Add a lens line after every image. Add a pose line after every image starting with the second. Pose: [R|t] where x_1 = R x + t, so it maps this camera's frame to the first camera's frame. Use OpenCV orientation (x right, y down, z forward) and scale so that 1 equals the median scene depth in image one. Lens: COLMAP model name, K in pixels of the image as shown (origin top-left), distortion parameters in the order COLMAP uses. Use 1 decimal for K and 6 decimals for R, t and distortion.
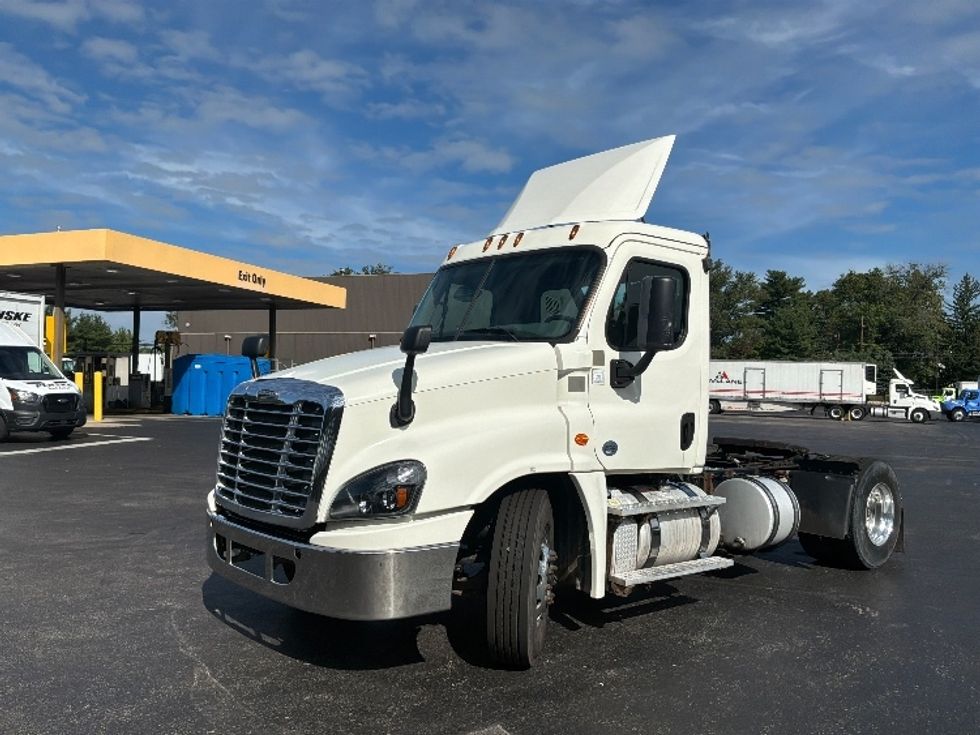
lens RADIAL K [[831.4, 0, 490.0], [0, 831.4, 367.5], [0, 0, 1]] dist [-0.007576, -0.011690]
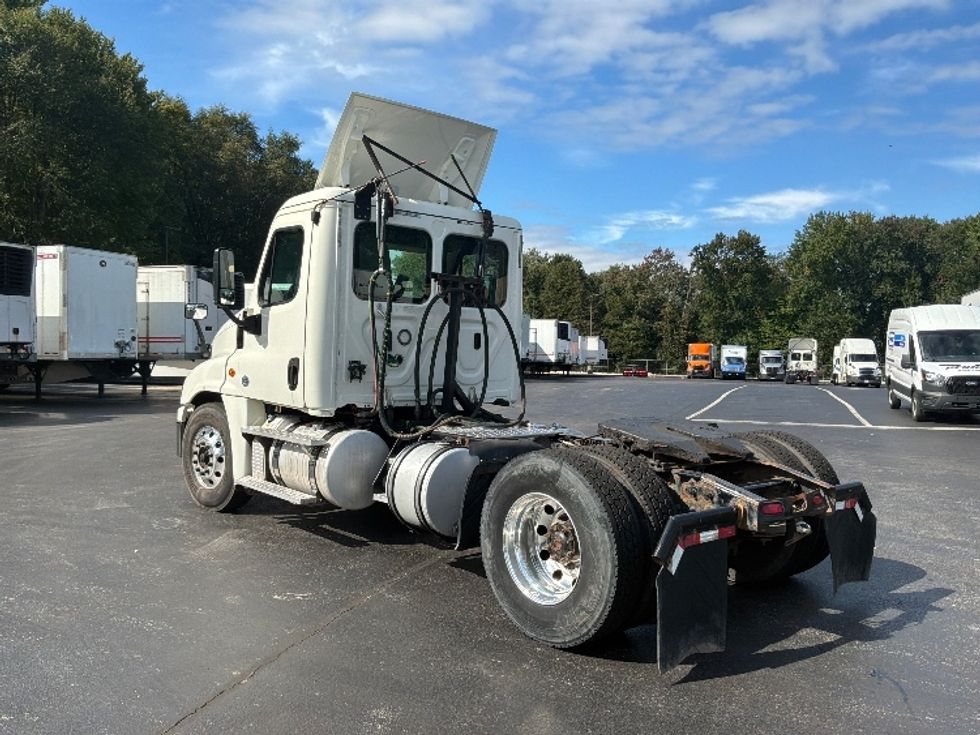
lens RADIAL K [[818.0, 0, 490.0], [0, 818.0, 367.5], [0, 0, 1]] dist [0.066795, -0.162663]
pose [[0.033230, -0.001972, -0.999446, 1.421089], [0.000859, 0.999998, -0.001944, 0.074831], [0.999447, -0.000794, 0.033232, 1.289707]]
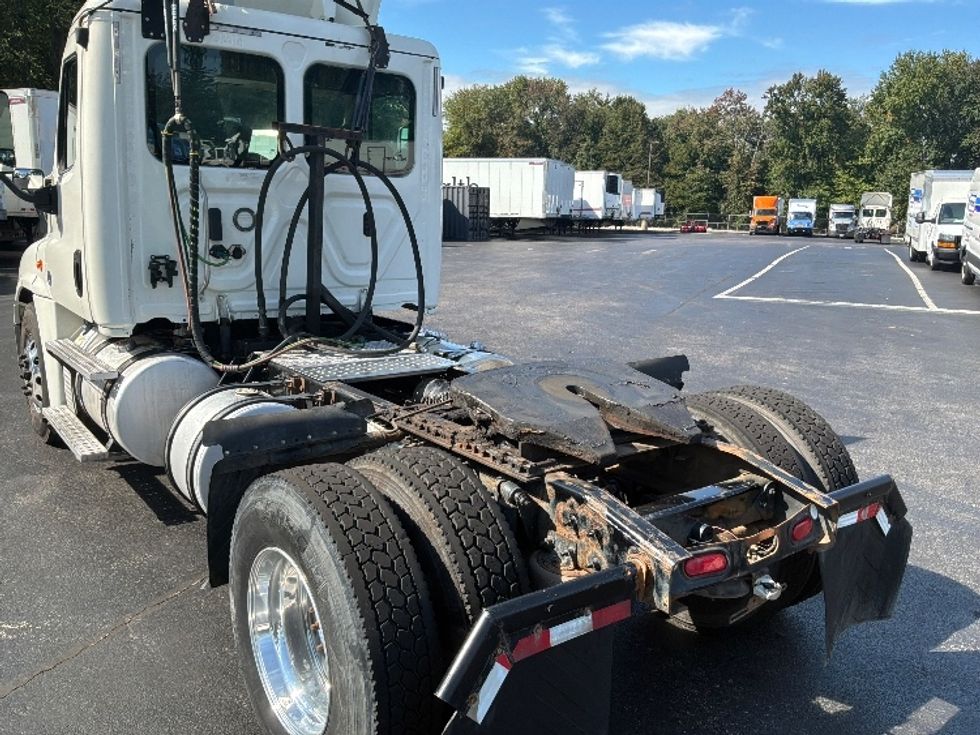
lens RADIAL K [[807.3, 0, 487.0], [0, 807.3, 365.6], [0, 0, 1]] dist [0.165949, -0.315212]
pose [[-0.040950, 0.172752, -0.984114, 1.058233], [-0.004820, 0.984894, 0.173089, 0.029271], [0.999150, 0.011832, -0.039499, 1.485436]]
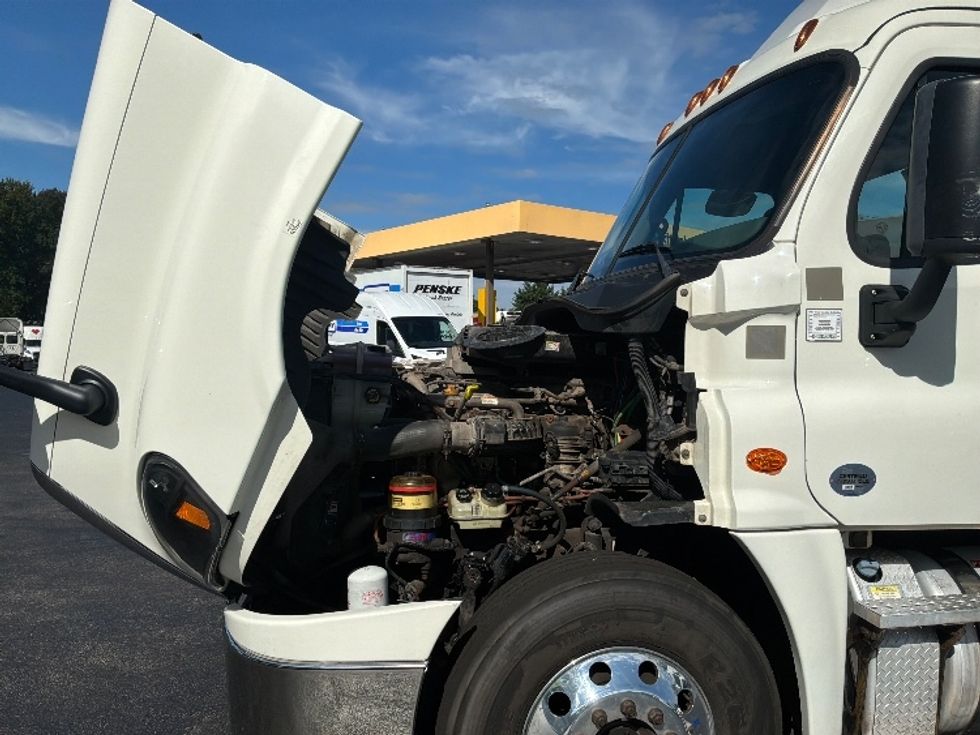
lens RADIAL K [[831.4, 0, 490.0], [0, 831.4, 367.5], [0, 0, 1]] dist [-0.007576, -0.011690]
pose [[0.847955, 0.001759, -0.530066, 0.208229], [0.019016, 0.999250, 0.033736, 0.014838], [0.529727, -0.038687, 0.847285, 0.484870]]
